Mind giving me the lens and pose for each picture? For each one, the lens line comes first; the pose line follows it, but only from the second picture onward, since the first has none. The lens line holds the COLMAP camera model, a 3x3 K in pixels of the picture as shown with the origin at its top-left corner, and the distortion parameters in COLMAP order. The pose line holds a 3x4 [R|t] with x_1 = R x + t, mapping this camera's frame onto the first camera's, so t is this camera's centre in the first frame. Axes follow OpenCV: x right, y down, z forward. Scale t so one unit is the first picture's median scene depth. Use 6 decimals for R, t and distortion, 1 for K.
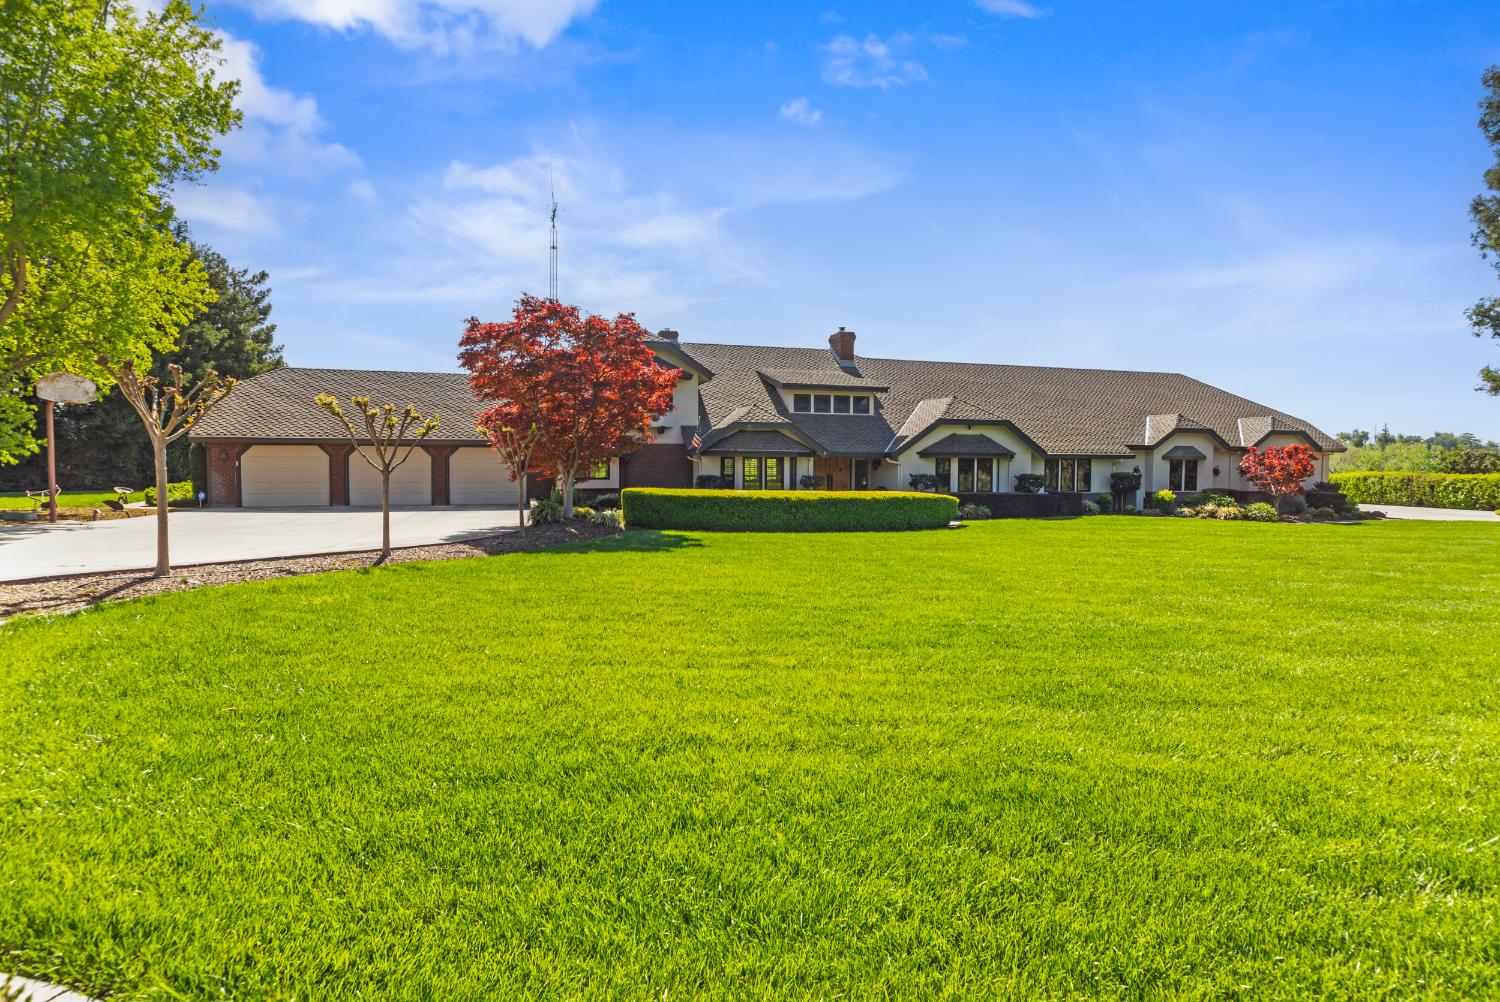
lens RADIAL K [[756.5, 0, 751.6], [0, 756.5, 487.9], [0, 0, 1]] dist [0.011169, 0.001009]
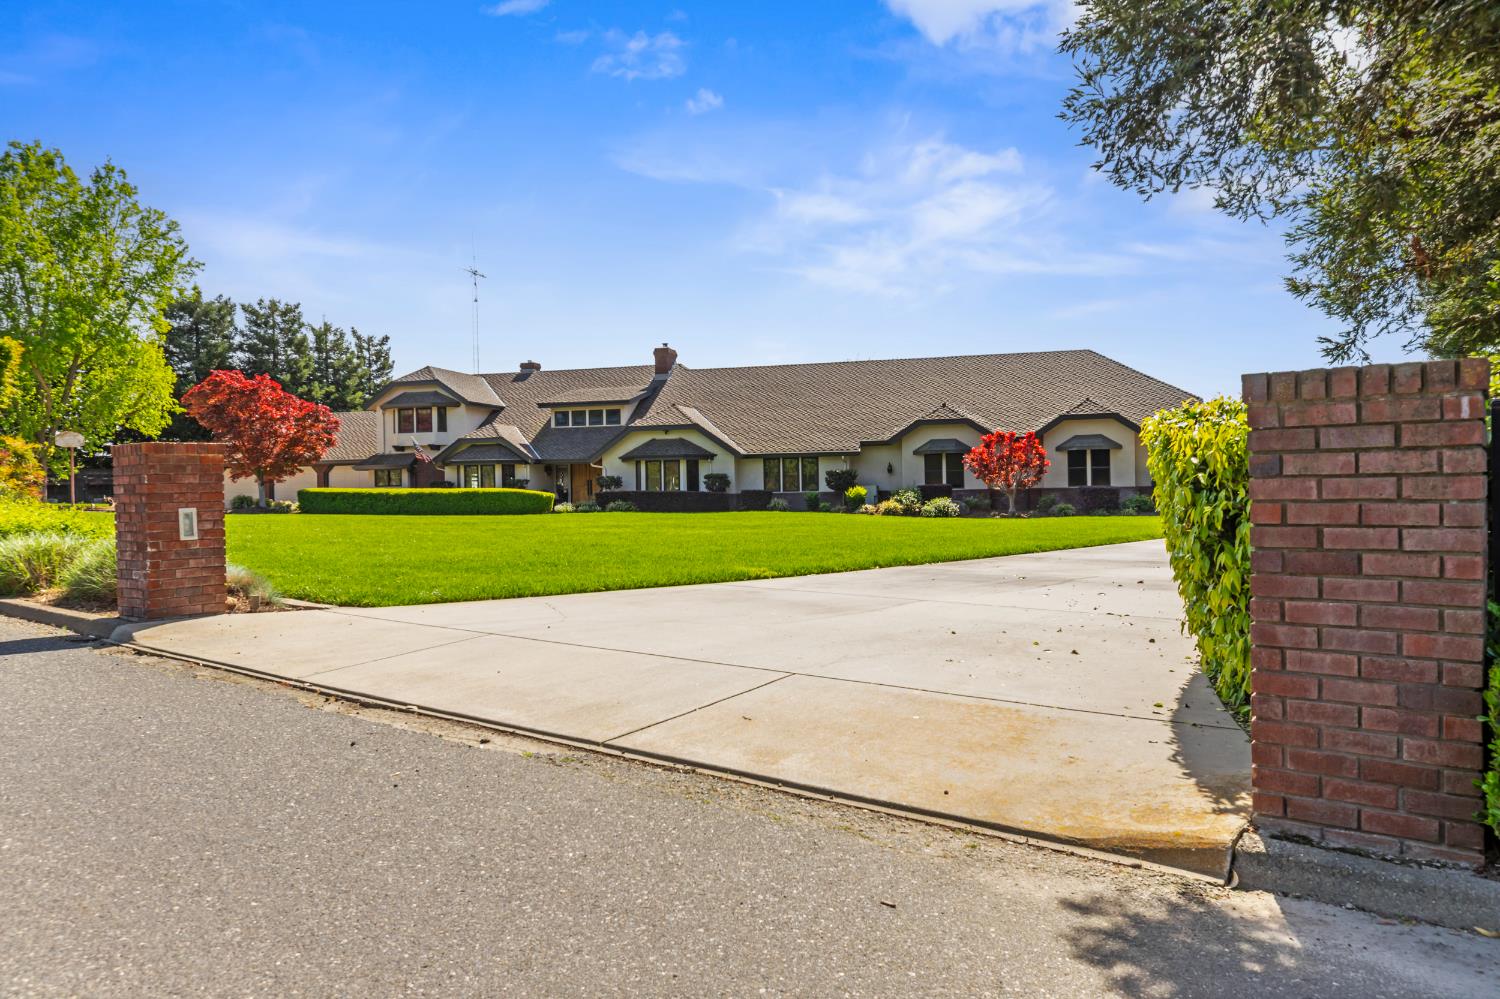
lens RADIAL K [[1019.7, 0, 750.0], [0, 1019.7, 499.5], [0, 0, 1]] dist [0.030983, -0.002507]
pose [[0.845942, -0.016759, -0.533011, 1.041961], [0.002247, 0.999609, -0.027864, 0.051326], [0.533270, 0.022373, 0.845649, -0.153303]]
